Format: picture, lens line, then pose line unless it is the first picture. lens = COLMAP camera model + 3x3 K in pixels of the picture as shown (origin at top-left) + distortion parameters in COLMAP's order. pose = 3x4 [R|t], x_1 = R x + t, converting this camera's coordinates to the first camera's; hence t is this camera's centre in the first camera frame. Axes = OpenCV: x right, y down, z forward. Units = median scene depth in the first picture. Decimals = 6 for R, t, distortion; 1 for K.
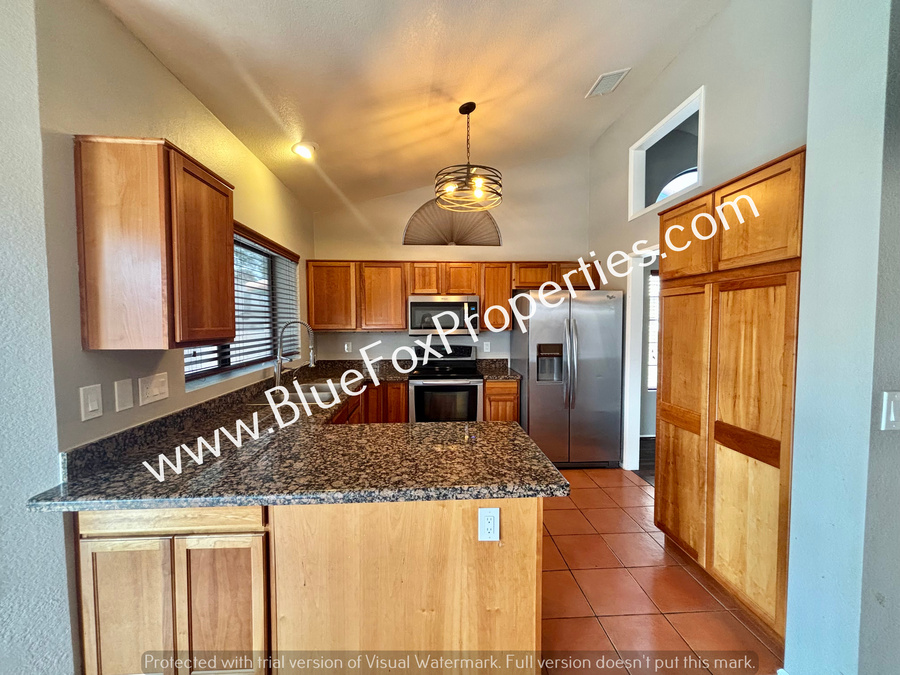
lens RADIAL K [[364.4, 0, 447.2], [0, 364.4, 336.4], [0, 0, 1]] dist [0.001071, -0.001087]
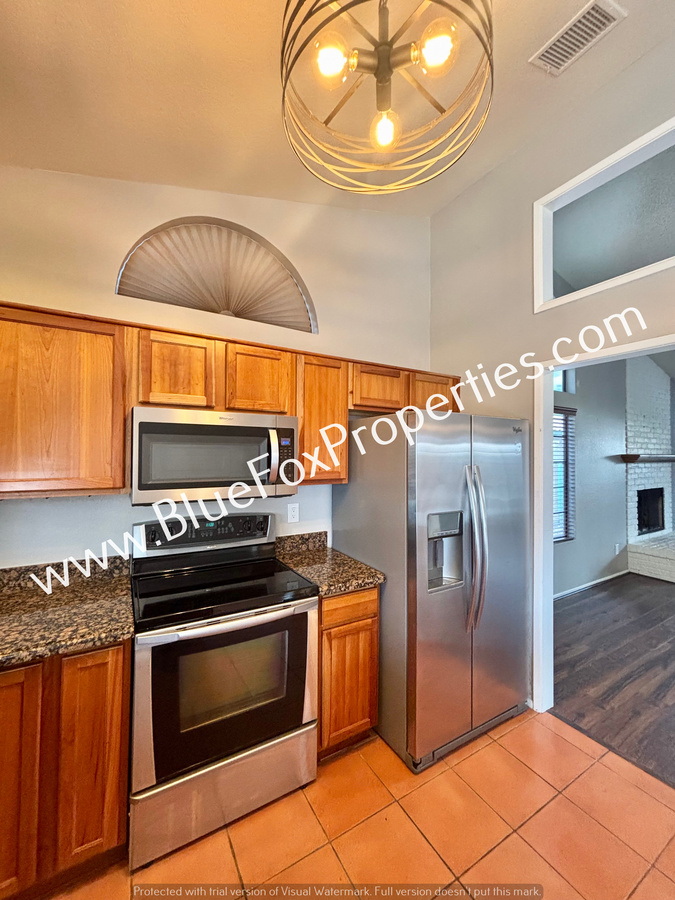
lens RADIAL K [[364.4, 0, 337.8], [0, 364.4, 448.4], [0, 0, 1]] dist [0.001071, -0.001087]
pose [[0.893104, 0.019303, 0.449436, -0.084861], [0.005028, 0.998588, -0.052881, -0.042023], [-0.449823, 0.049488, 0.891746, 0.538366]]
